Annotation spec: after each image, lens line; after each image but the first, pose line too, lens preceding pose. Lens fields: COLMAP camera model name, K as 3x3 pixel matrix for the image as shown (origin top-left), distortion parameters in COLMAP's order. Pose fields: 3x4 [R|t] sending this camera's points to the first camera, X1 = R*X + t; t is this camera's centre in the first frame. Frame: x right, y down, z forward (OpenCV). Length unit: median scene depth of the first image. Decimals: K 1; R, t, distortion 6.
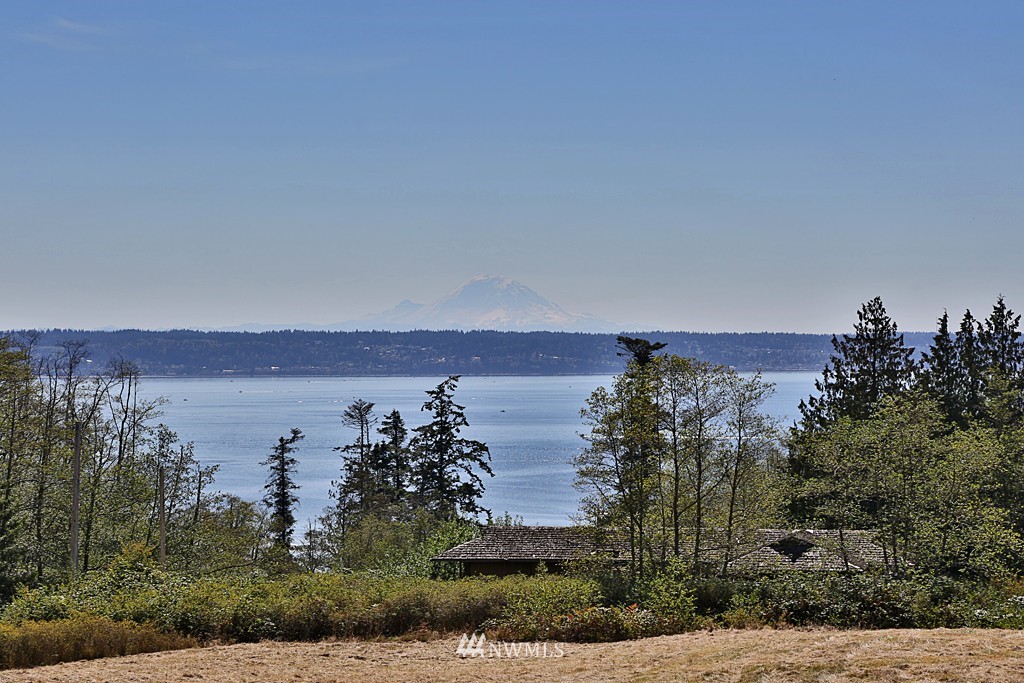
lens RADIAL K [[3075.2, 0, 512.0], [0, 3075.2, 341.5], [0, 0, 1]] dist [0.844911, 0.445931]
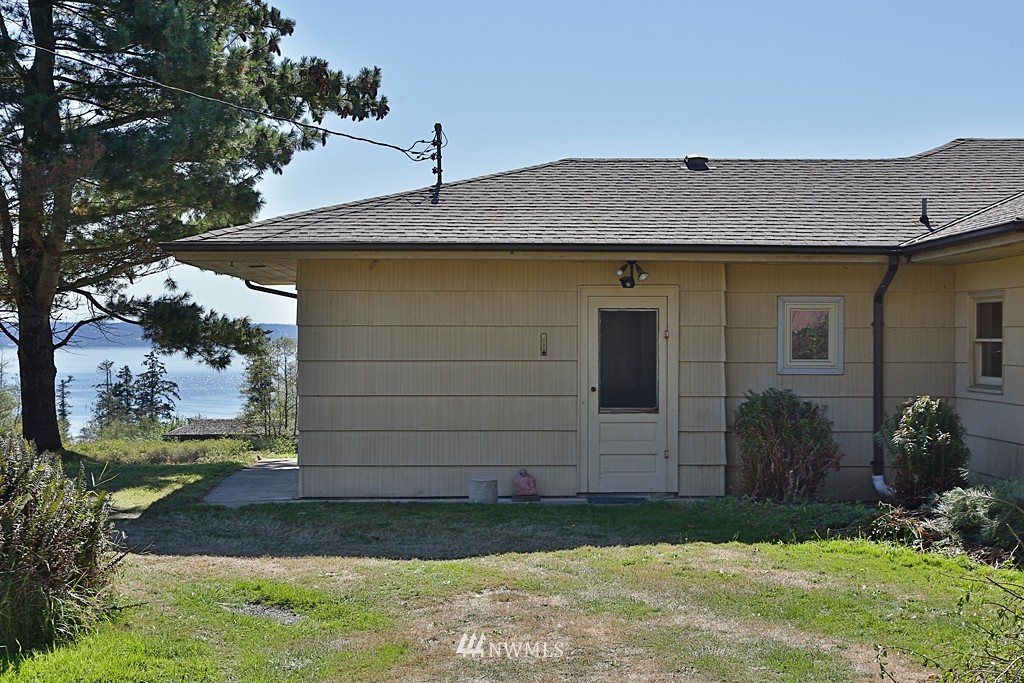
lens RADIAL K [[1589.0, 0, 512.0], [0, 1589.0, 341.5], [0, 0, 1]] dist [0.190378, 0.012006]
pose [[0.980274, 0.001958, 0.197632, -0.012745], [-0.003437, 0.999969, 0.007144, -0.001106], [-0.197612, -0.007682, 0.980250, -0.130461]]
